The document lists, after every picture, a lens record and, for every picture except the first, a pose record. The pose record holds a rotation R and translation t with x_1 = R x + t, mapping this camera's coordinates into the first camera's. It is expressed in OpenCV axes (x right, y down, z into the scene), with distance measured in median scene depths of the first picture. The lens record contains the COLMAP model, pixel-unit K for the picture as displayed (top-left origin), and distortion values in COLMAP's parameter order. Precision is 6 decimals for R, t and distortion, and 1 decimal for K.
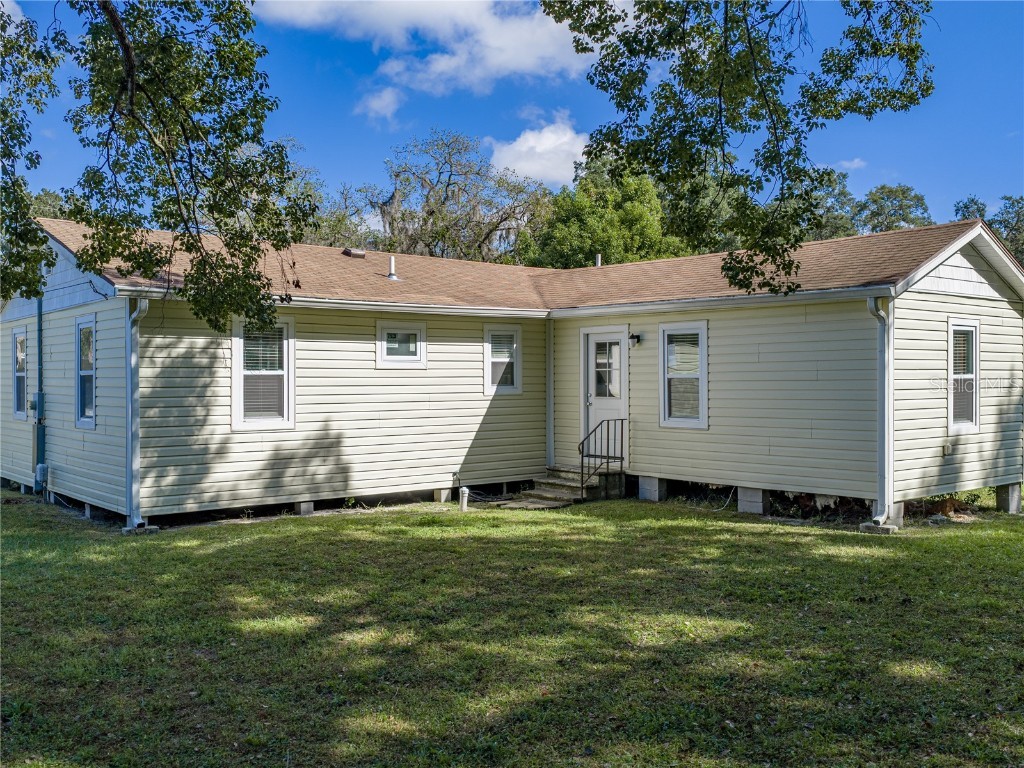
lens RADIAL K [[941.4, 0, 539.8], [0, 941.4, 379.3], [0, 0, 1]] dist [0.020231, -0.018886]
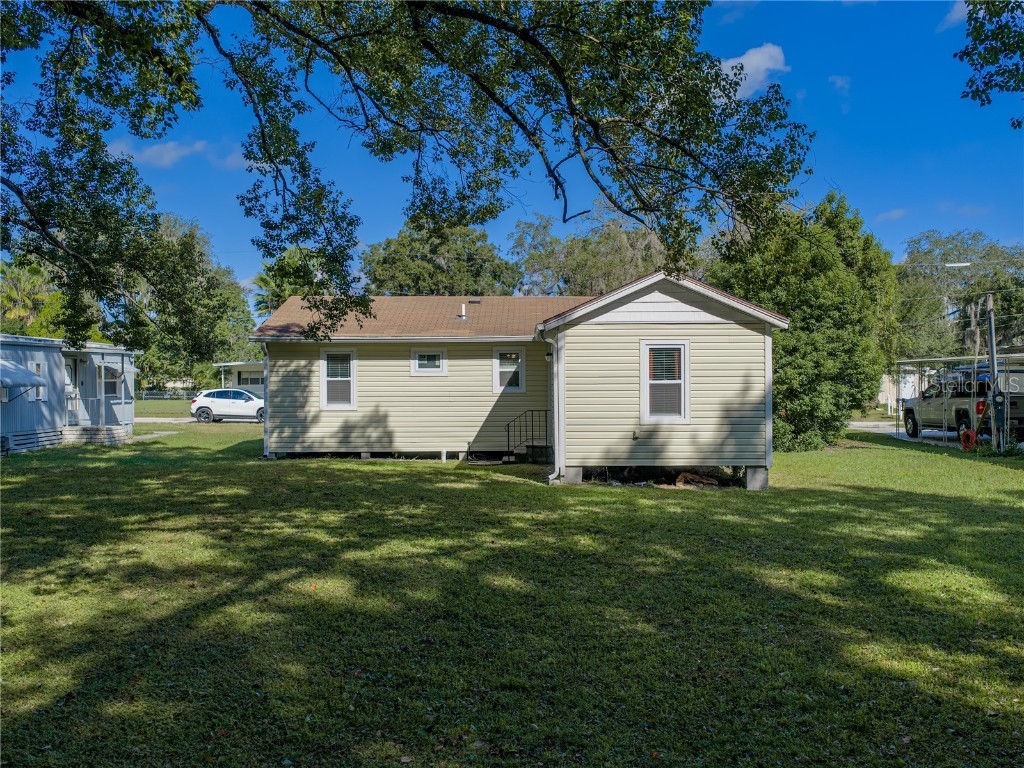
lens RADIAL K [[941.4, 0, 539.8], [0, 941.4, 379.3], [0, 0, 1]] dist [0.020231, -0.018886]
pose [[0.777462, -0.000127, -0.628930, 1.142426], [-0.000261, 1.000000, -0.000524, -0.005600], [0.628930, 0.000572, 0.777462, -0.168967]]
